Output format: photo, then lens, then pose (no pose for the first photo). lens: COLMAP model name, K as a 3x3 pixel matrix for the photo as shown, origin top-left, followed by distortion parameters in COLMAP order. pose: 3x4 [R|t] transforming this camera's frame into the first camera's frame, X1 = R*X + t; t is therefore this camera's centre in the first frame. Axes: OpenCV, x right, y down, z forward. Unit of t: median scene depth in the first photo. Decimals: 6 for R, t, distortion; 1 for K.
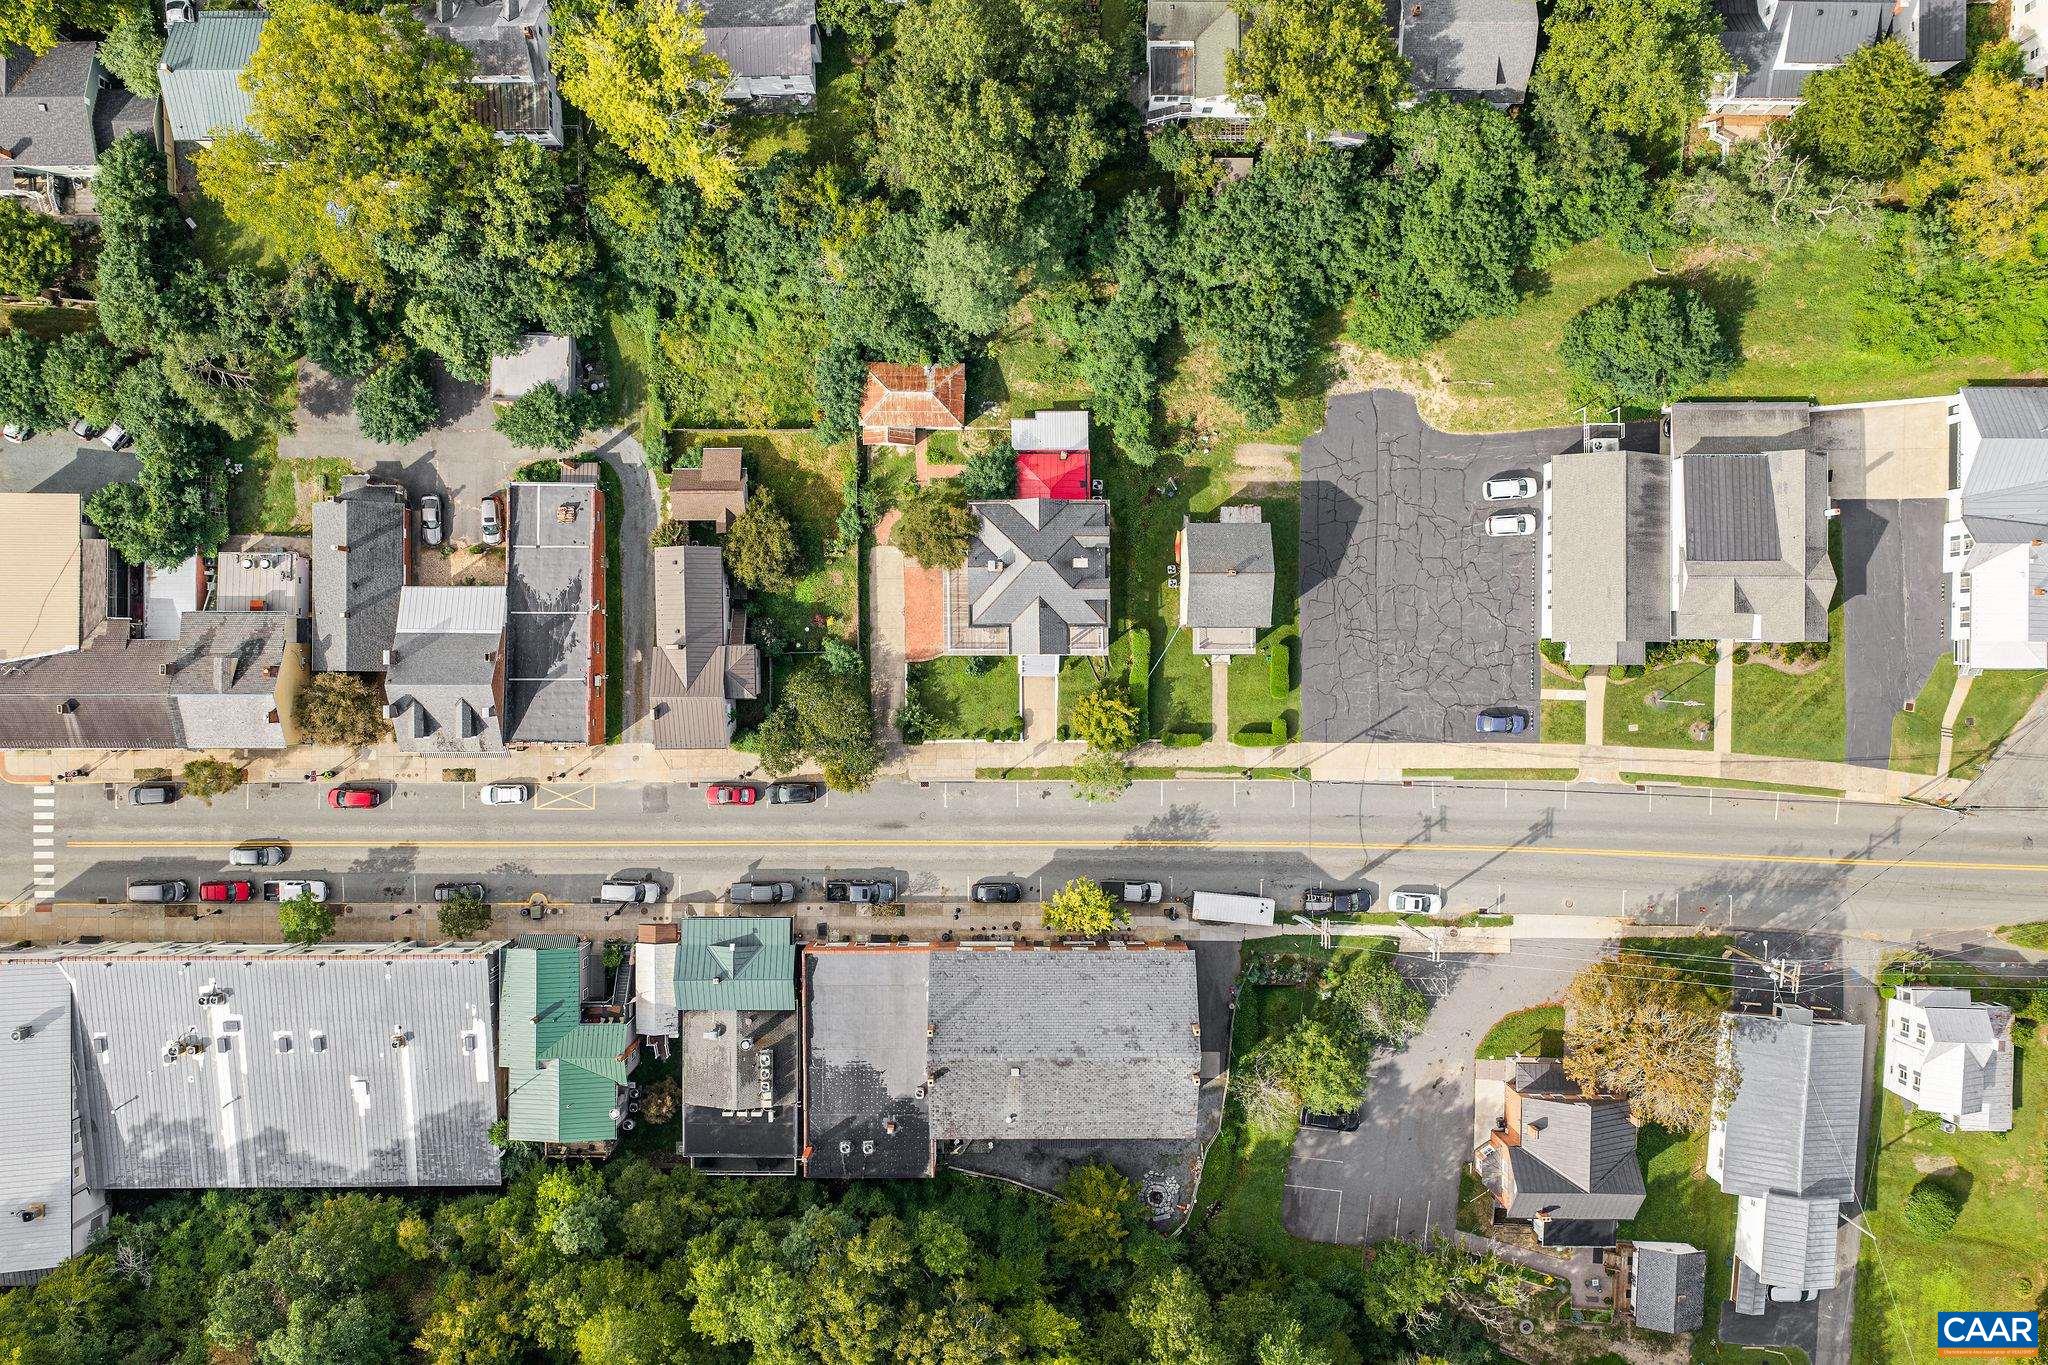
lens RADIAL K [[1763.4, 0, 1046.1], [0, 1763.4, 674.1], [0, 0, 1]] dist [0.084951, -0.002540]
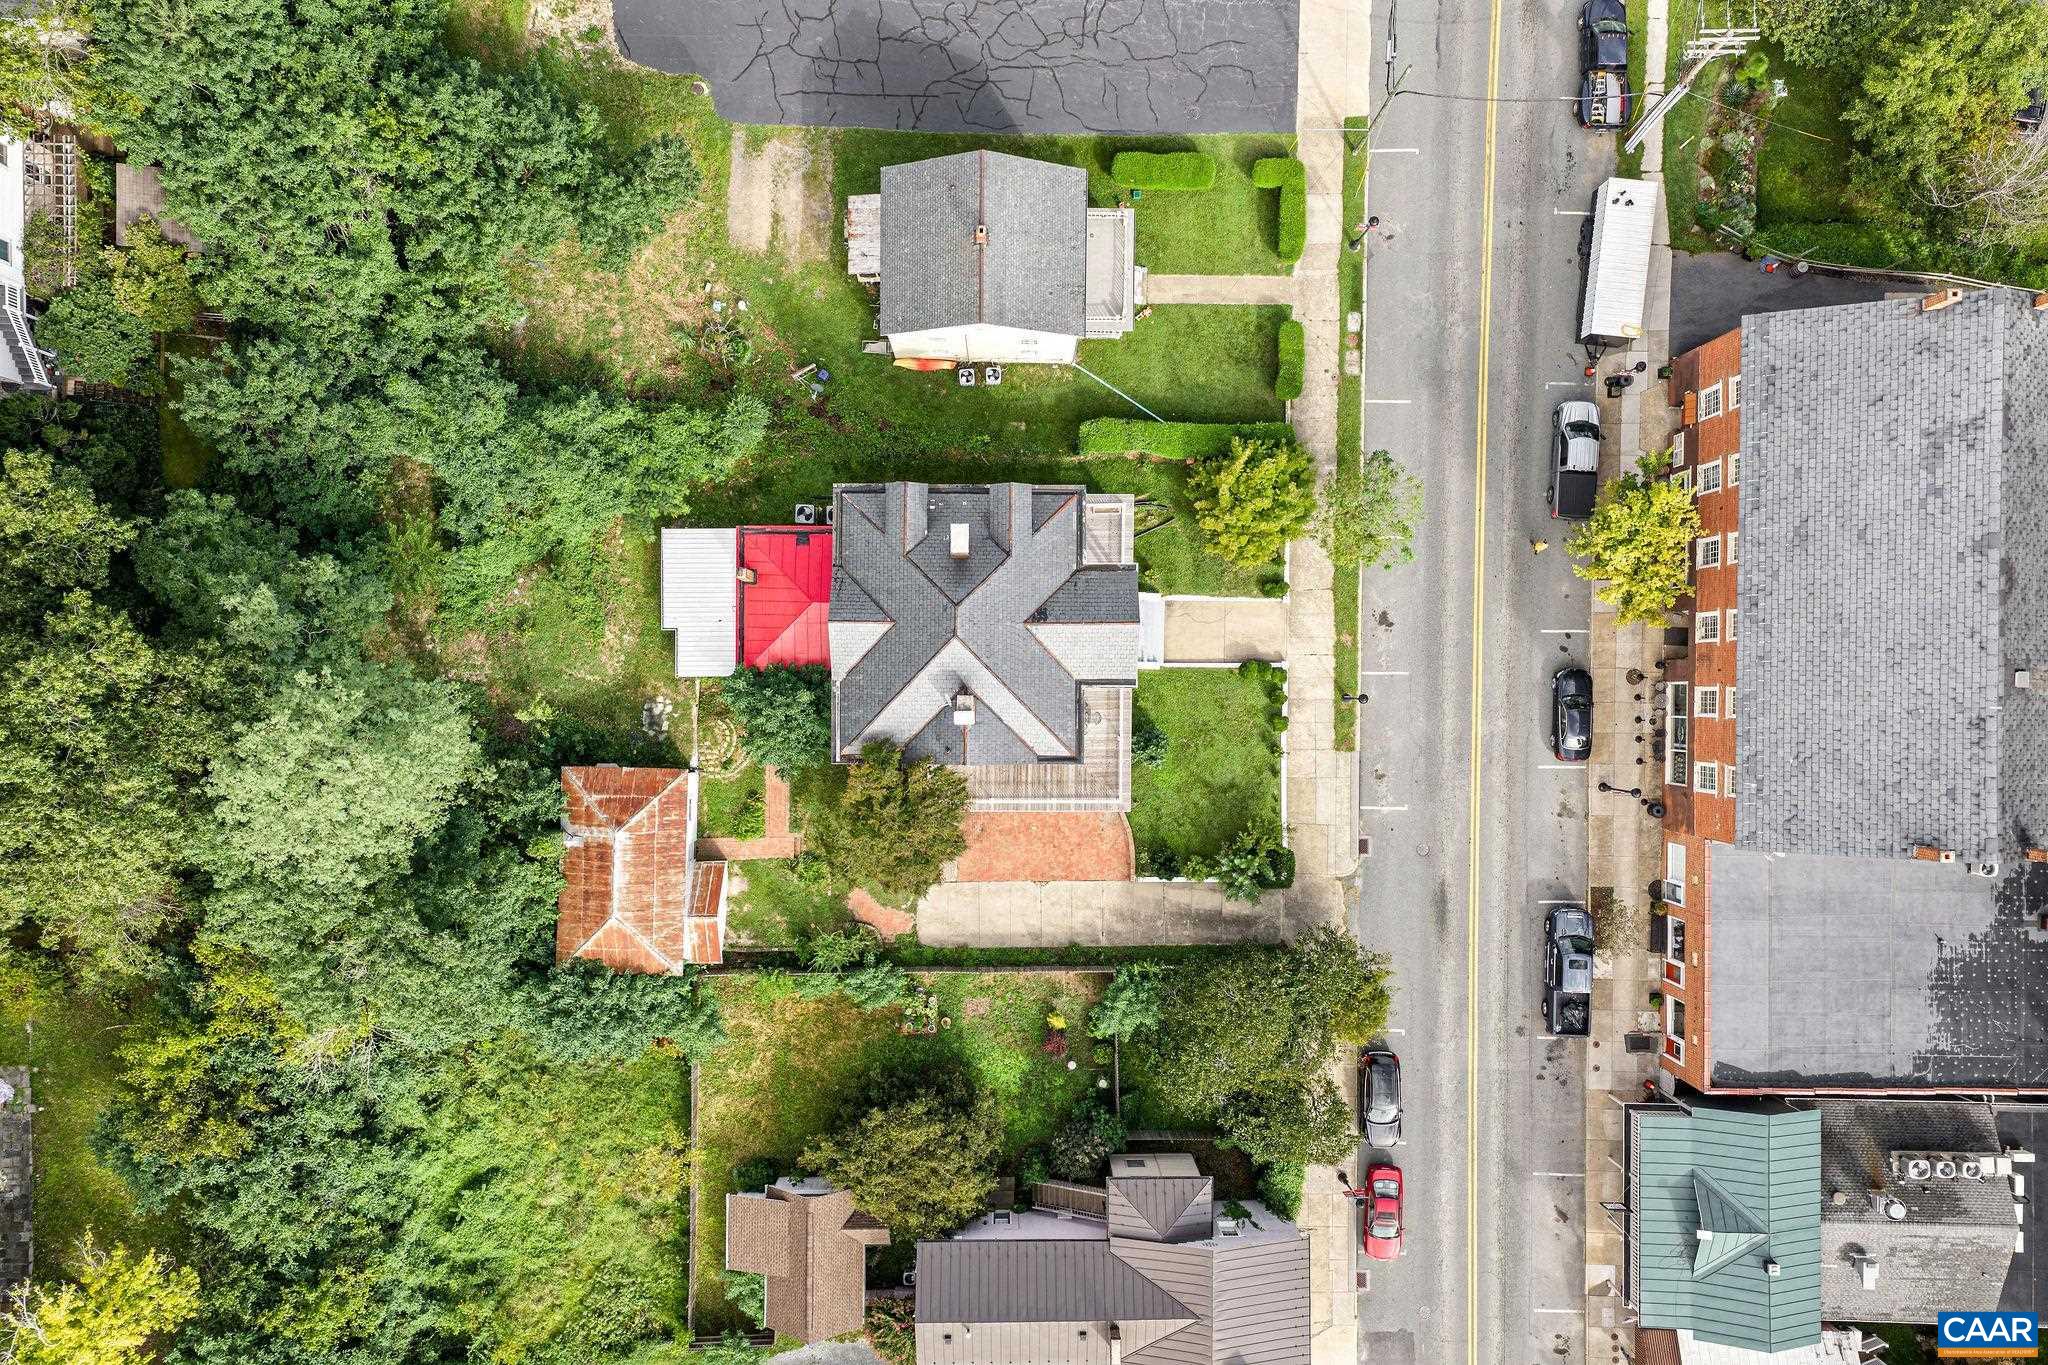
lens RADIAL K [[1763.4, 0, 1046.1], [0, 1763.4, 674.1], [0, 0, 1]] dist [0.084951, -0.002540]
pose [[0.010218, -0.999938, -0.004368, -0.015470], [0.999801, 0.010142, 0.017172, -0.044744], [-0.017127, -0.004542, 0.999843, 0.478841]]
